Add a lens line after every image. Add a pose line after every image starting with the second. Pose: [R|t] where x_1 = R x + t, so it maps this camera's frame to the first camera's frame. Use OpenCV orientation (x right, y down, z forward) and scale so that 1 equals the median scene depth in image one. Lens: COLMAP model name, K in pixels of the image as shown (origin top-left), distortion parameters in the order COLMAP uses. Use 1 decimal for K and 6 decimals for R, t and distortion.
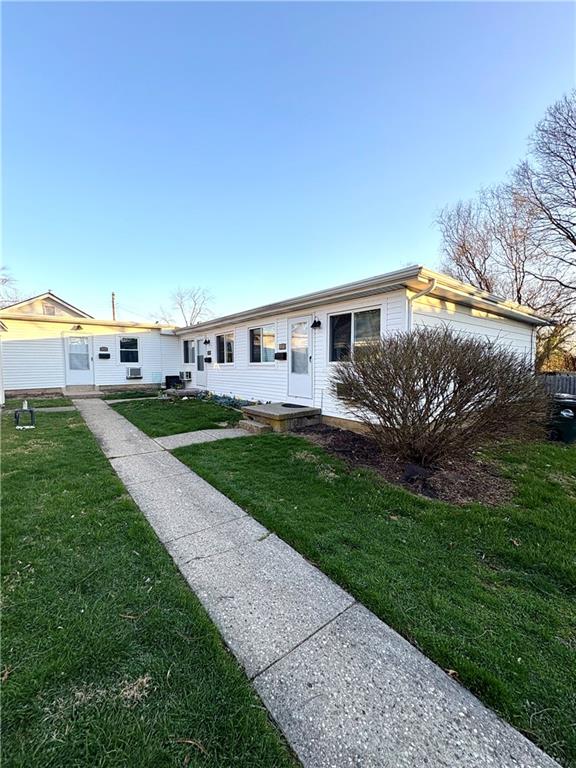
lens RADIAL K [[301.3, 0, 287.9], [0, 301.3, 385.1], [0, 0, 1]] dist [-0.001364, -0.000251]
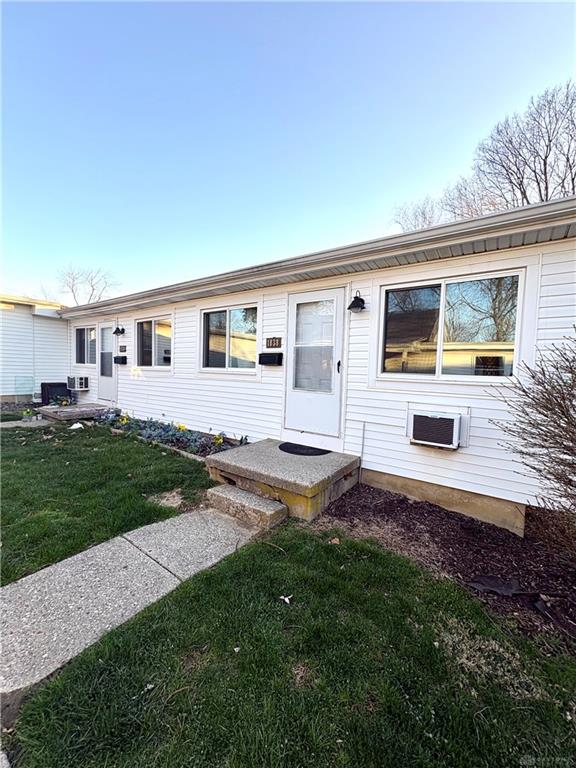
lens RADIAL K [[301.3, 0, 288.8], [0, 301.3, 385.2], [0, 0, 1]] dist [-0.001364, -0.000251]
pose [[0.959625, 0.015681, 0.280844, -0.130571], [-0.011969, 0.999817, -0.014928, -0.032574], [-0.281027, 0.010964, 0.959637, 0.376602]]
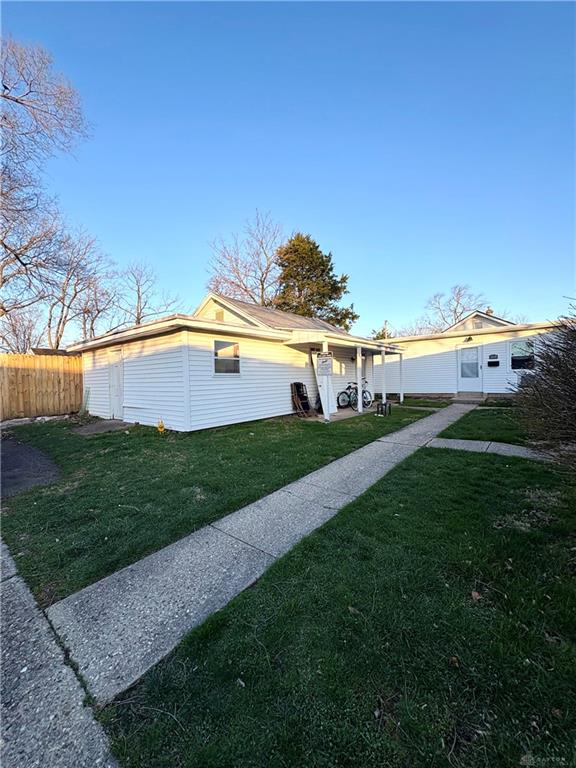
lens RADIAL K [[301.3, 0, 287.5], [0, 301.3, 383.7], [0, 0, 1]] dist [-0.001364, -0.000251]
pose [[0.222396, 0.003776, -0.974949, 0.292580], [-0.047478, 0.998848, -0.006962, 0.012376], [0.973800, 0.047837, 0.222319, 0.161484]]
